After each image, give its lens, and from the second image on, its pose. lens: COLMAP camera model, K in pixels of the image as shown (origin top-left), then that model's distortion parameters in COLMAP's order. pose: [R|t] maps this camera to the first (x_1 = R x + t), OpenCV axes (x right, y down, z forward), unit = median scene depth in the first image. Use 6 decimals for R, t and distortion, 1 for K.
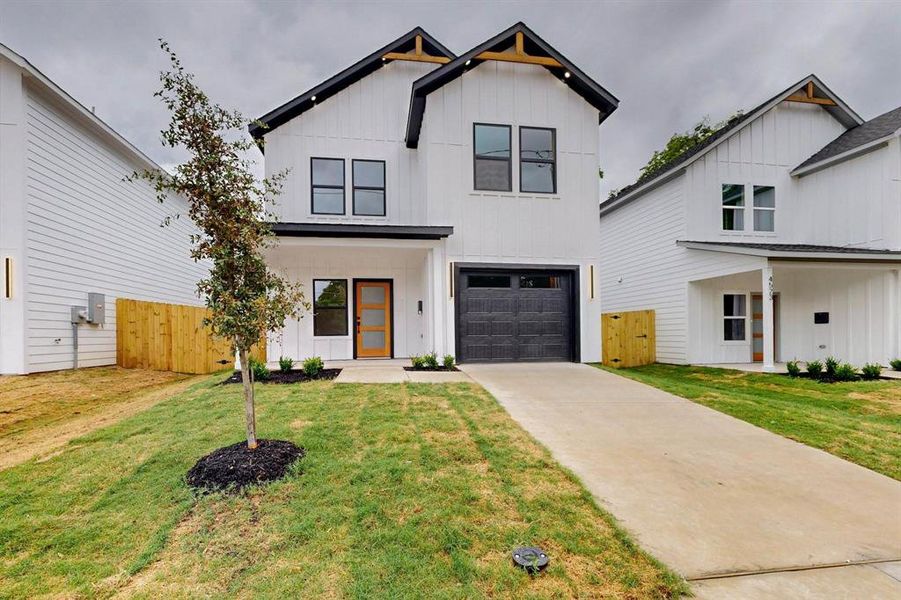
lens RADIAL K [[392.8, 0, 430.8], [0, 392.8, 336.5], [0, 0, 1]] dist [-0.002132, 0.001712]
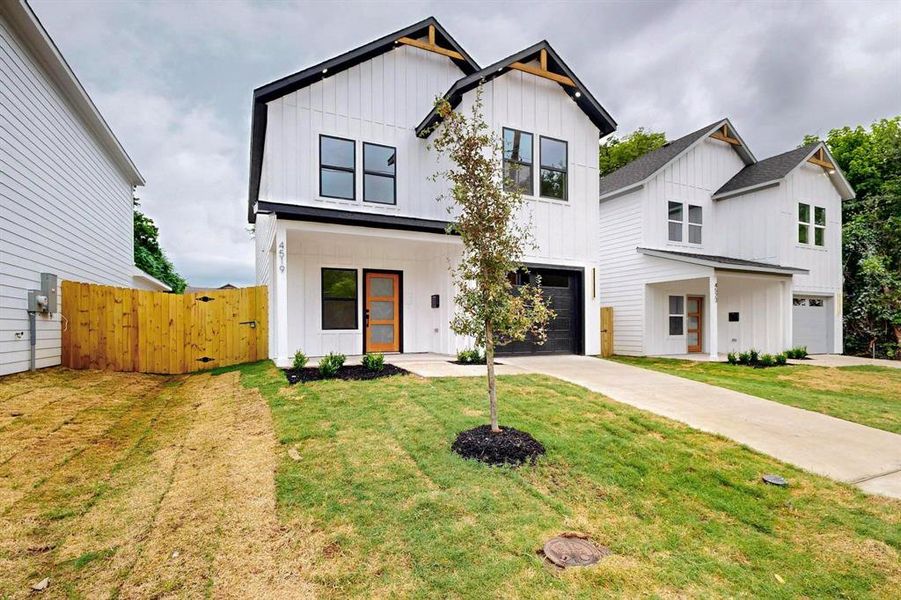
lens RADIAL K [[437.7, 0, 436.8], [0, 437.7, 328.4], [0, 0, 1]] dist [-0.004027, 0.001692]
pose [[0.957731, 0.005864, 0.287605, -0.330296], [-0.005463, 0.999983, -0.002197, -0.003493], [-0.287613, 0.000533, 0.957747, -0.053993]]
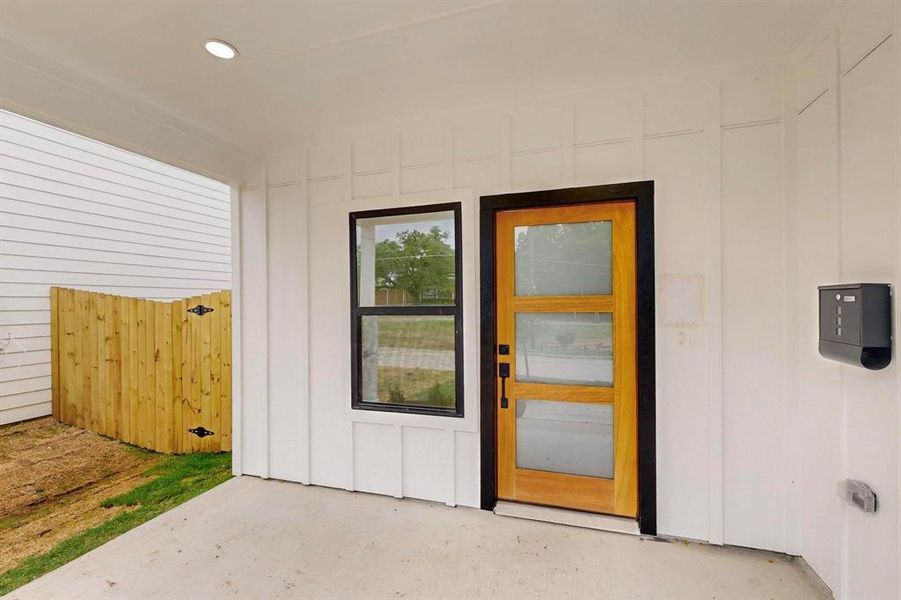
lens RADIAL K [[392.8, 0, 449.9], [0, 392.8, 298.9], [0, 0, 1]] dist [-0.002132, 0.001712]
pose [[0.900073, -0.000654, -0.435740, -0.104069], [0.000859, 1.000000, 0.000274, -0.080911], [0.435739, -0.000620, 0.900073, 0.760454]]
